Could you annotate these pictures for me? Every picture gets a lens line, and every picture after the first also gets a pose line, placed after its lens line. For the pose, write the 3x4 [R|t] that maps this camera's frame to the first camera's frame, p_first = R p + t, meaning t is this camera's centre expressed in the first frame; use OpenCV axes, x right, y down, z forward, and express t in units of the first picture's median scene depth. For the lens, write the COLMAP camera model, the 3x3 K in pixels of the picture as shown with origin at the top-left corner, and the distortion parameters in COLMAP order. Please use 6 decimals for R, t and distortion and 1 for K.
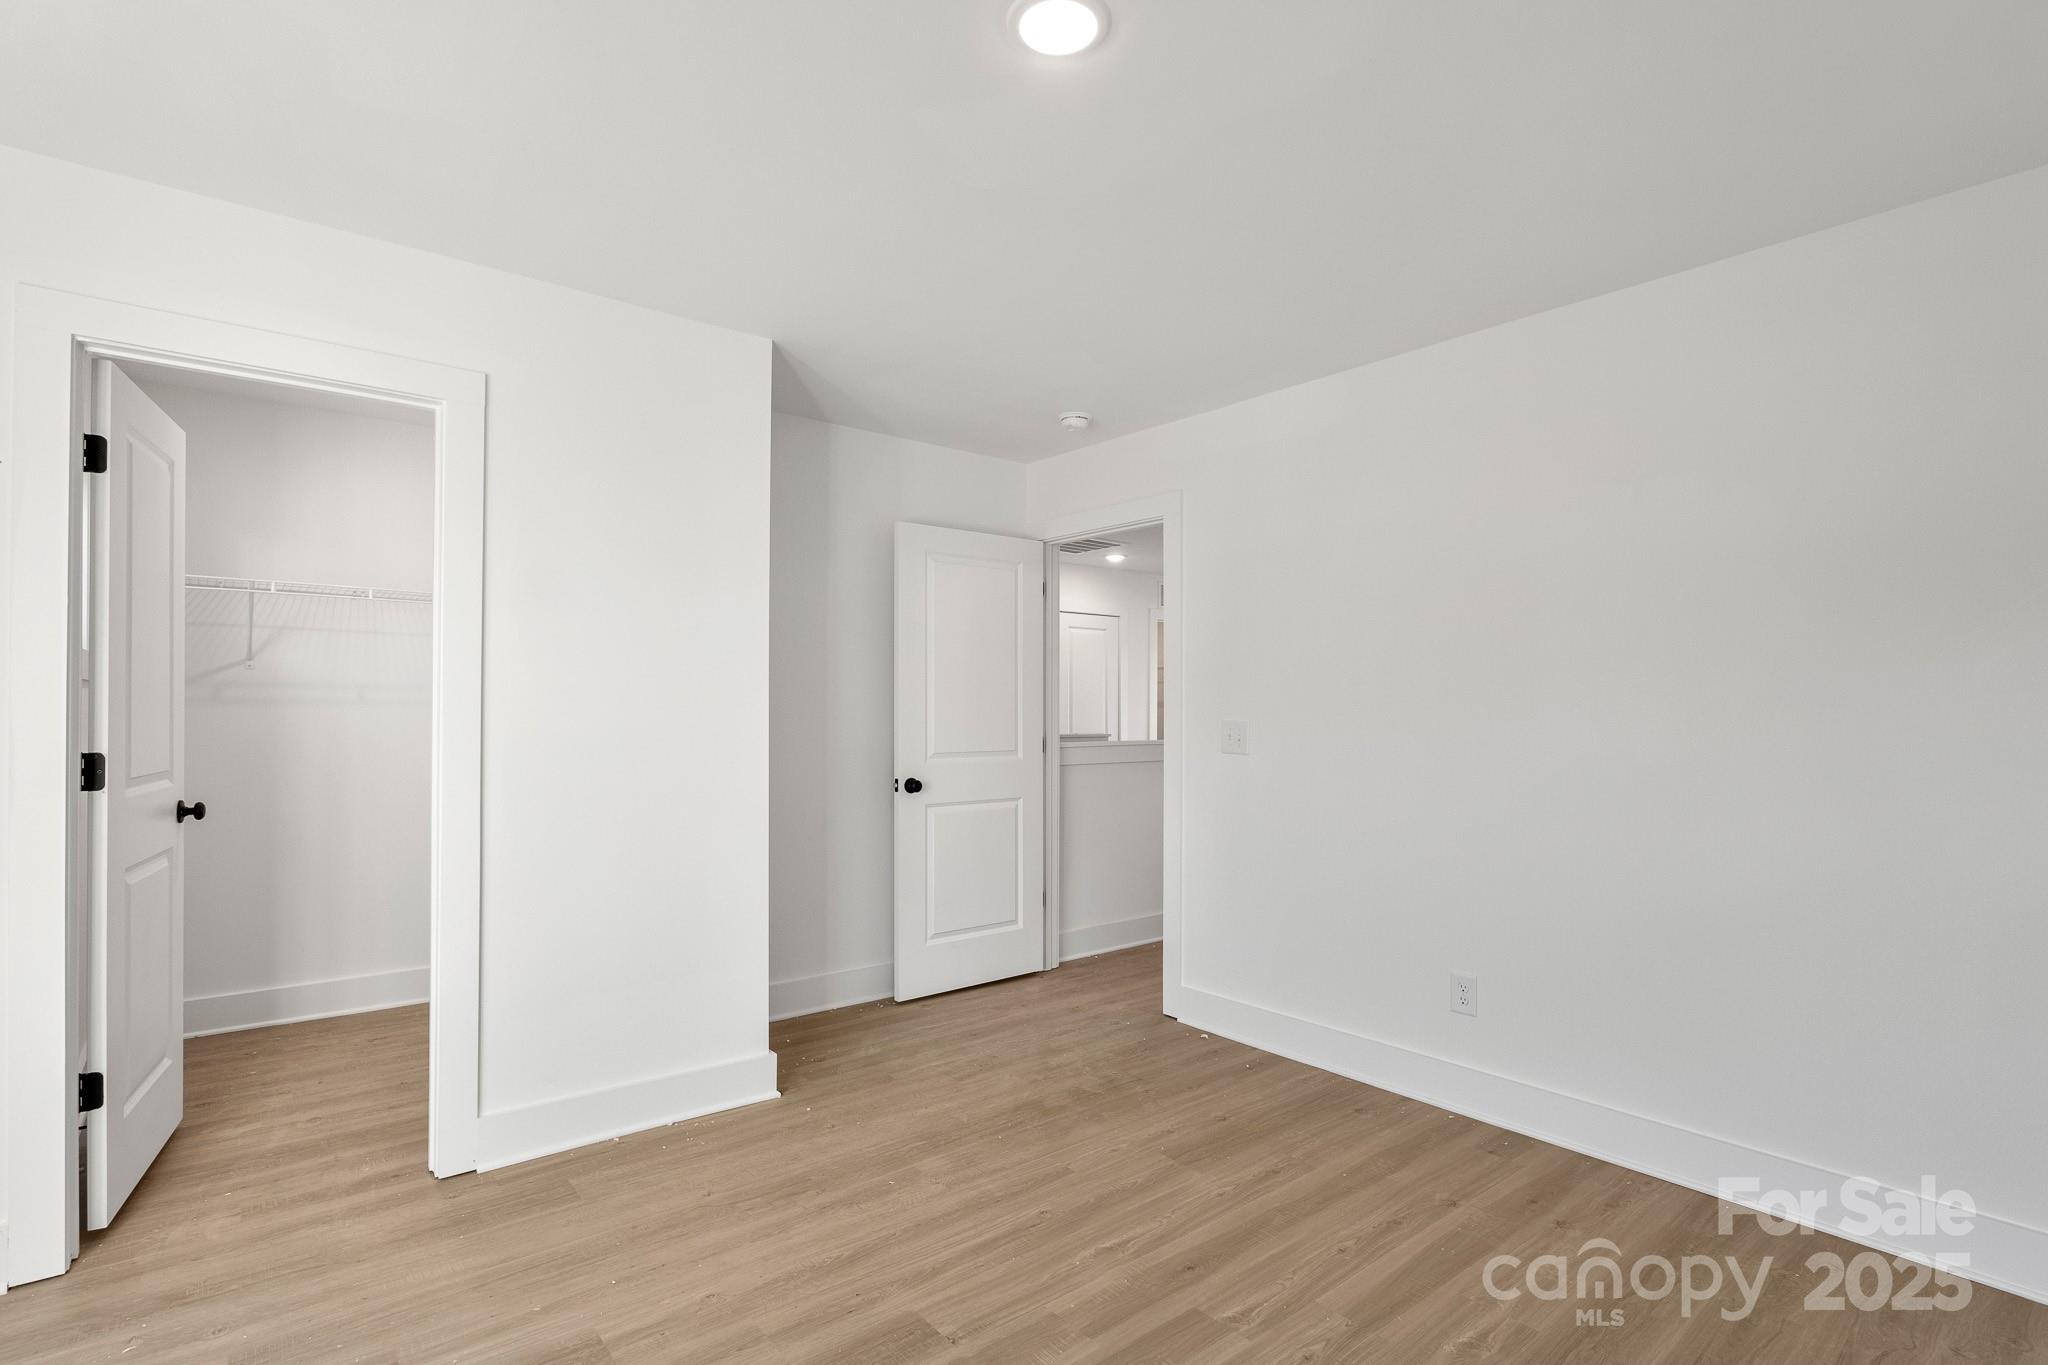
lens RADIAL K [[1047.8, 0, 951.5], [0, 1047.8, 710.1], [0, 0, 1]] dist [0.017261, -0.000948]
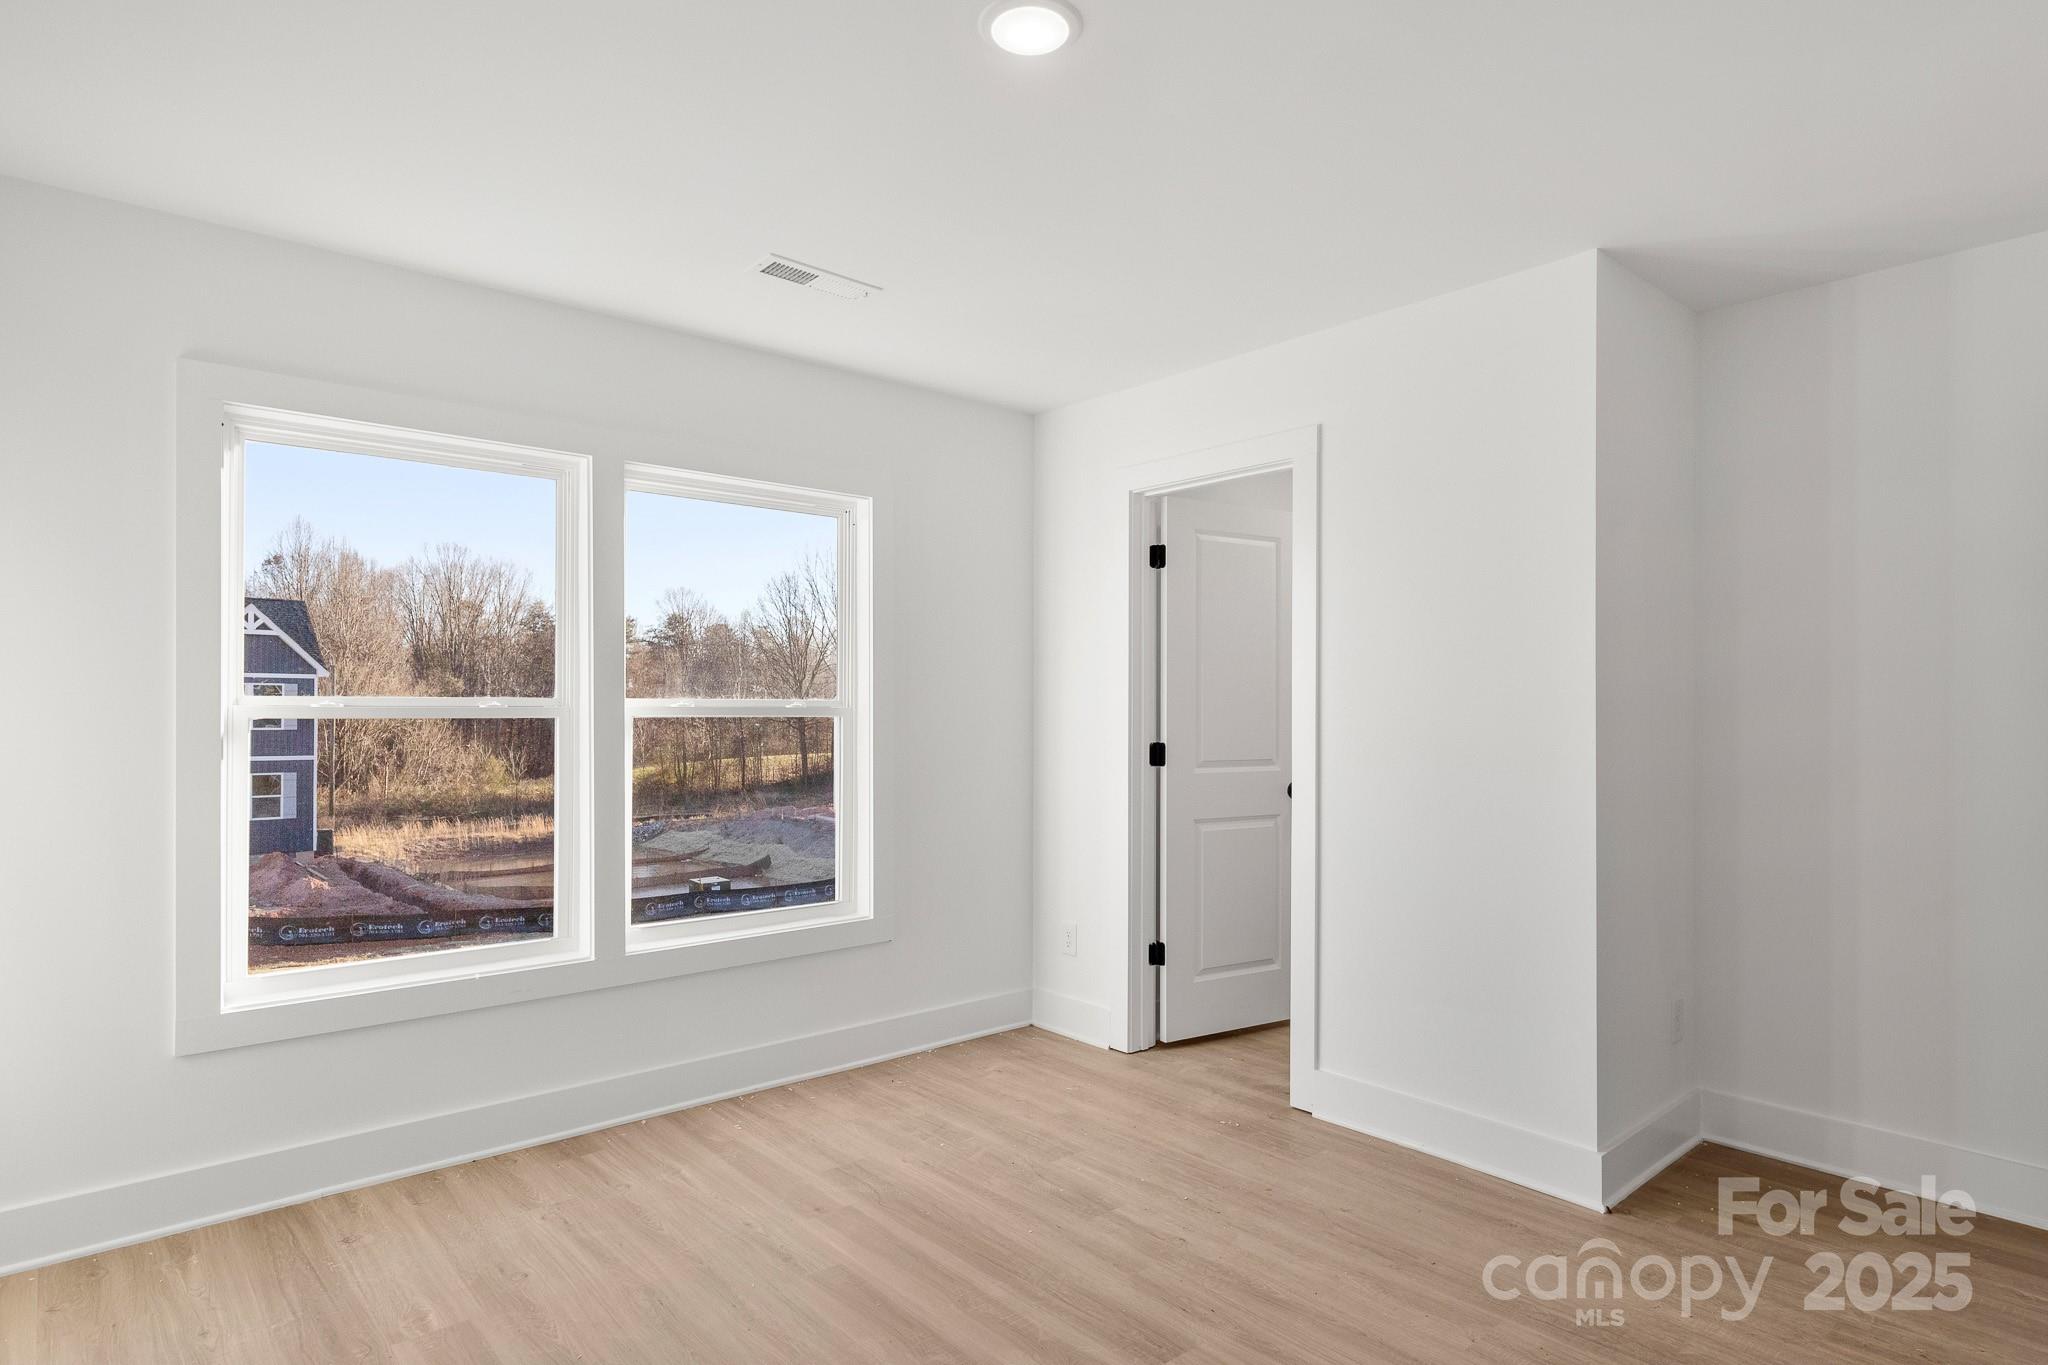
lens RADIAL K [[1129.3, 0, 1022.6], [0, 1129.3, 698.9], [0, 0, 1]] dist [0.007980, 0.000464]
pose [[0.053118, -0.010403, -0.998534, 0.885176], [-0.005634, 0.999927, -0.010717, -0.005403], [0.998572, 0.006195, 0.053056, 0.696734]]
